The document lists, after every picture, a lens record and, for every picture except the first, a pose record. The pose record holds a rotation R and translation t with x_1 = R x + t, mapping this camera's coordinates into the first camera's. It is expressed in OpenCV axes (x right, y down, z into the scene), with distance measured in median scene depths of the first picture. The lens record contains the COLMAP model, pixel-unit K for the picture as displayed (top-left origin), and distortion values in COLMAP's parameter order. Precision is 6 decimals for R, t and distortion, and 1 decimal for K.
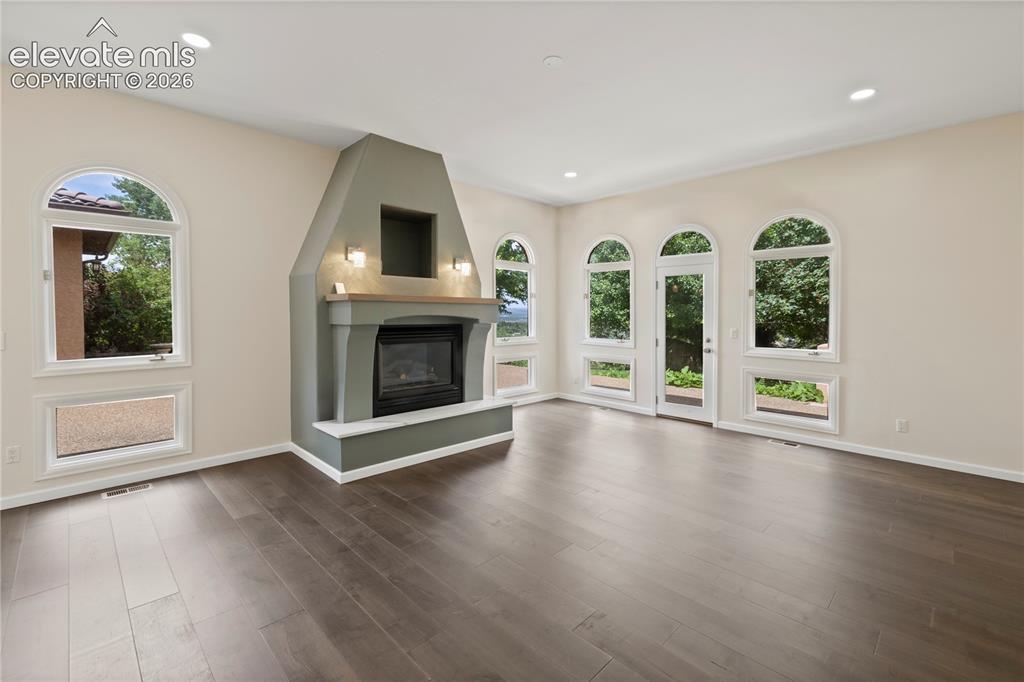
lens RADIAL K [[448.7, 0, 497.3], [0, 448.7, 312.9], [0, 0, 1]] dist [-0.003099, 0.001555]
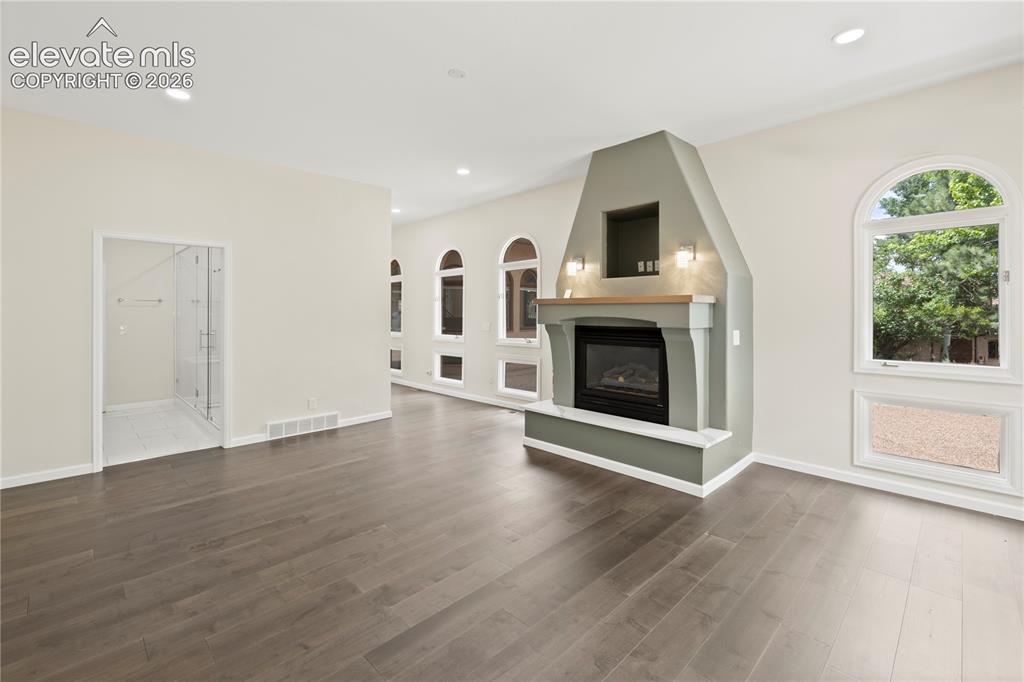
lens RADIAL K [[448.7, 0, 493.3], [0, 448.7, 314.3], [0, 0, 1]] dist [-0.003099, 0.001555]
pose [[-0.000102, 0.000180, -1.000000, 0.761216], [-0.004075, 0.999992, 0.000180, -0.000396], [0.999992, 0.004076, -0.000101, 0.707402]]
